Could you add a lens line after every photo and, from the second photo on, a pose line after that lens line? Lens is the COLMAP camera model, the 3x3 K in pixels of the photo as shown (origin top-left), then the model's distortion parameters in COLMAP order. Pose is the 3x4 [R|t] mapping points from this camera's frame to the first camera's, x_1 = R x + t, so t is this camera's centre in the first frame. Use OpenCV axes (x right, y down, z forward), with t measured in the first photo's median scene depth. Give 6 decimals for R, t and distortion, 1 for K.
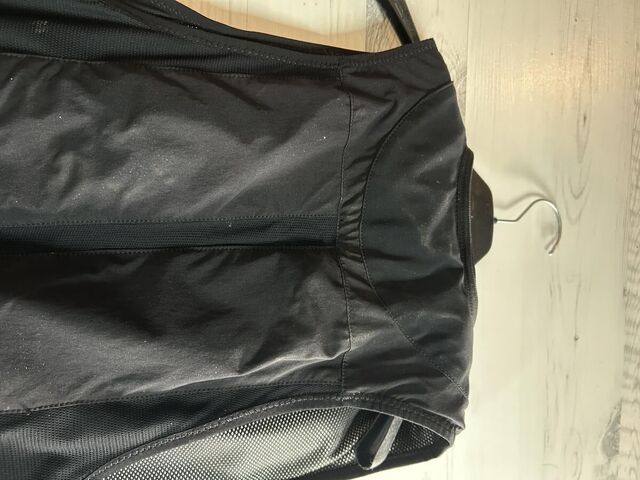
lens RADIAL K [[477.4, 0, 320.0], [0, 477.4, 240.0], [0, 0, 1]] dist [-0.003541, -0.003134]
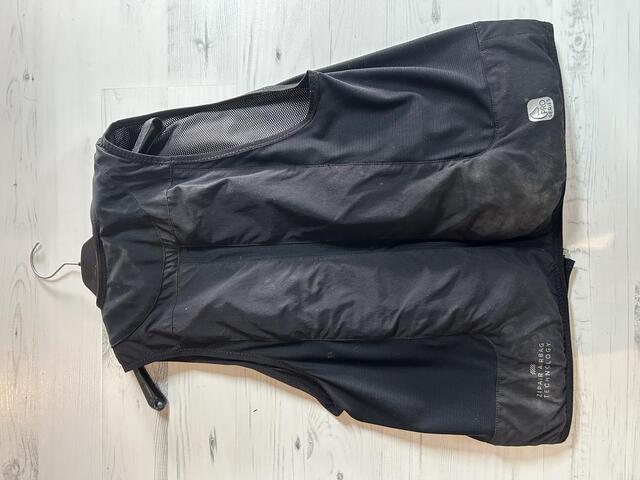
lens RADIAL K [[449.8, 0, 318.8], [0, 449.8, 237.8], [0, 0, 1]] dist [-0.000041, -0.034598]
pose [[-0.984247, 0.029631, -0.174297, -0.193158], [-0.023718, -0.999074, -0.035911, 0.099706], [-0.175200, -0.031211, 0.984038, -0.735947]]
